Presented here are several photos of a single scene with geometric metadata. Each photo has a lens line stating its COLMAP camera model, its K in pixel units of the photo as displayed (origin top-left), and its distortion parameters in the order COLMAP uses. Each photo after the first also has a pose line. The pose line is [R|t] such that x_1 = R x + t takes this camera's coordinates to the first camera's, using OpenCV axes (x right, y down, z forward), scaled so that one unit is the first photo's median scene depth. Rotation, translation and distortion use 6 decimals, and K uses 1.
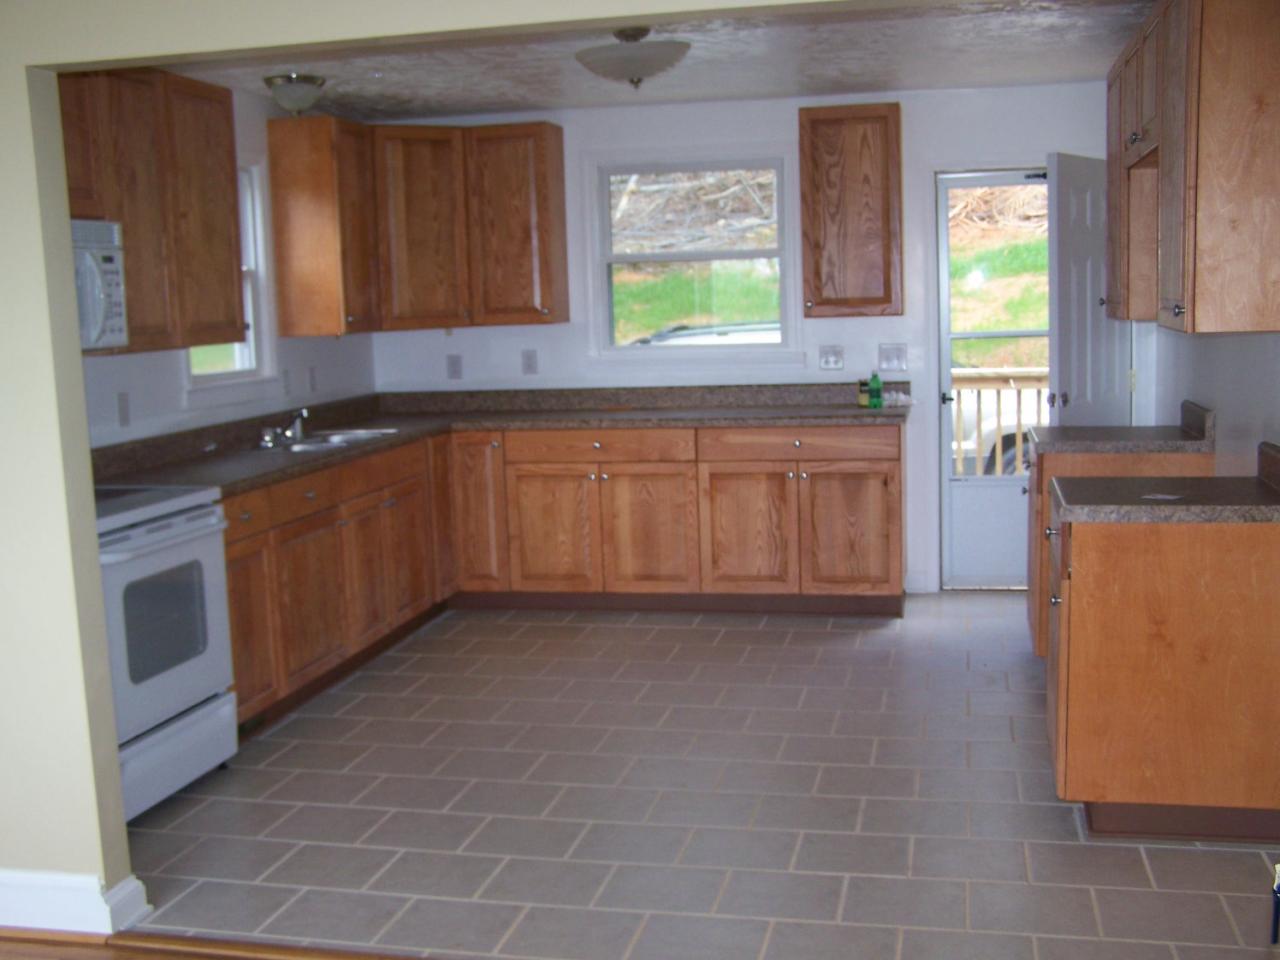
lens RADIAL K [[1464.9, 0, 621.1], [0, 1464.9, 514.3], [0, 0, 1]] dist [-0.195942, 0.403844]
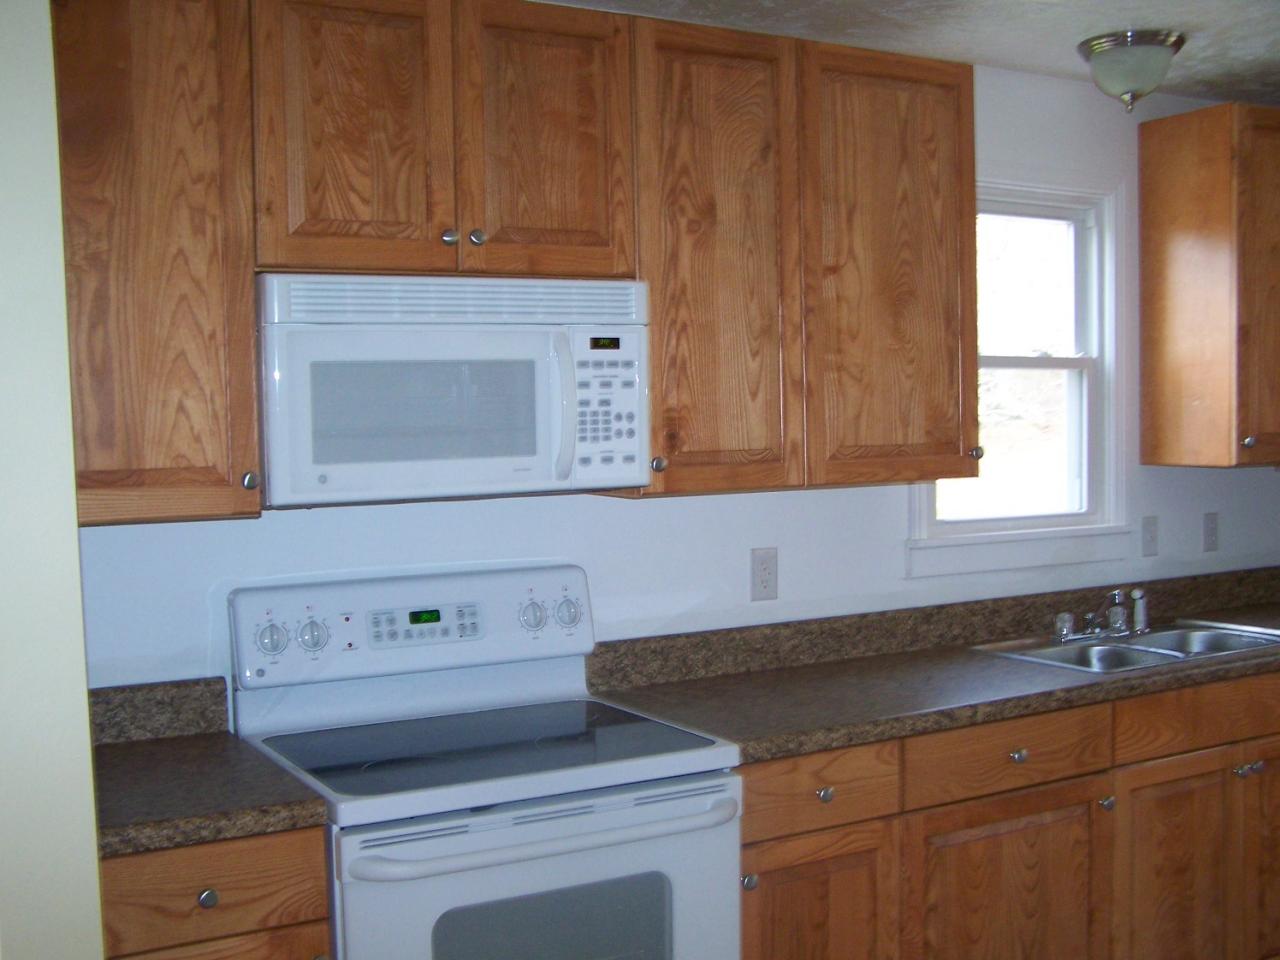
lens RADIAL K [[1464.9, 0, 621.1], [0, 1464.9, 514.3], [0, 0, 1]] dist [-0.195942, 0.403844]
pose [[0.679231, 0.069259, -0.730649, 0.068273], [-0.111683, 0.993697, -0.009630, -0.067208], [0.725377, 0.088143, 0.682685, 0.394033]]
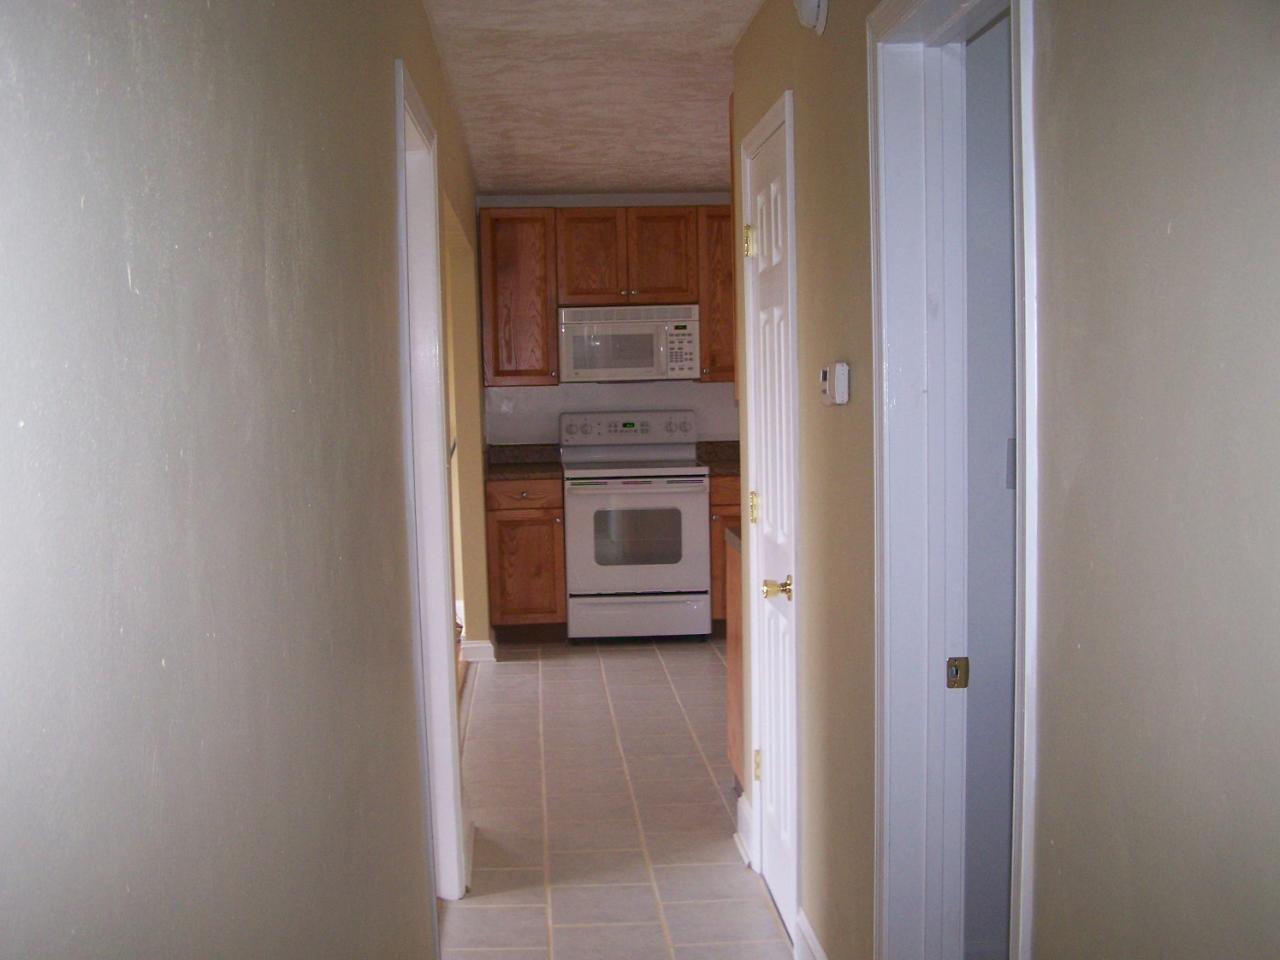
lens RADIAL K [[1464.9, 0, 621.1], [0, 1464.9, 514.3], [0, 0, 1]] dist [-0.195942, 0.403844]
pose [[0.292247, 0.127821, -0.947762, 0.867403], [-0.130161, 0.987122, 0.092993, -0.073710], [0.947444, 0.096185, 0.305121, 0.282740]]
